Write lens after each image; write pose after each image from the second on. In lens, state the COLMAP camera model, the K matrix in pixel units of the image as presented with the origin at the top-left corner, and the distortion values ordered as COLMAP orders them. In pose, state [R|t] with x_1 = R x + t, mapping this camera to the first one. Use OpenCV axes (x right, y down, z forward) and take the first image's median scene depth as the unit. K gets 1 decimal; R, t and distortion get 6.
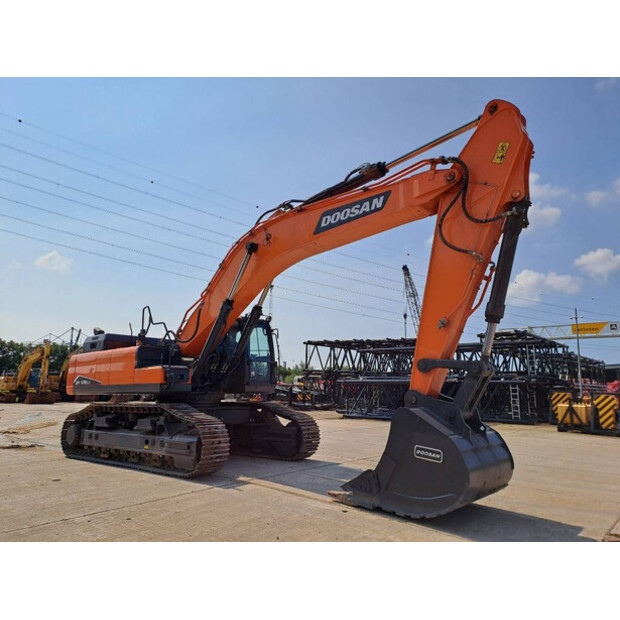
lens RADIAL K [[460.5, 0, 288.4], [0, 460.5, 307.5], [0, 0, 1]] dist [0.061381, -0.046986]
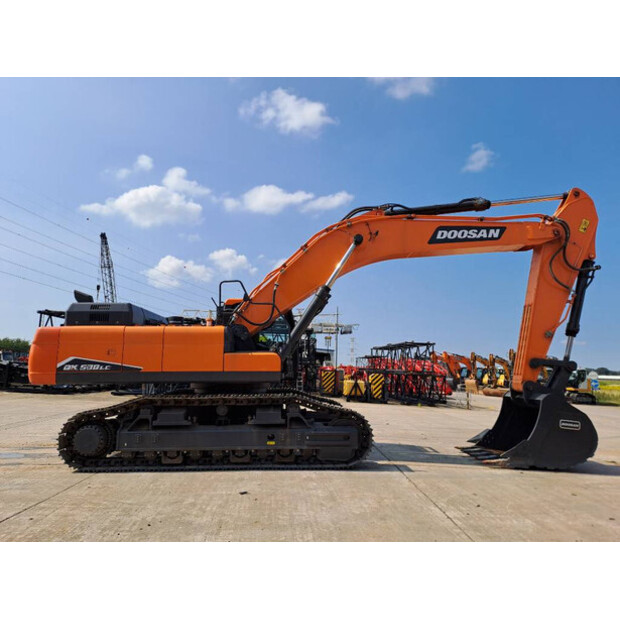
lens RADIAL K [[460.5, 0, 307.0], [0, 460.5, 313.5], [0, 0, 1]] dist [0.061381, -0.046986]
pose [[0.727652, 0.084846, 0.680679, -0.947515], [-0.128902, 0.991556, 0.014201, 0.036411], [-0.673727, -0.098074, 0.732444, 0.359049]]
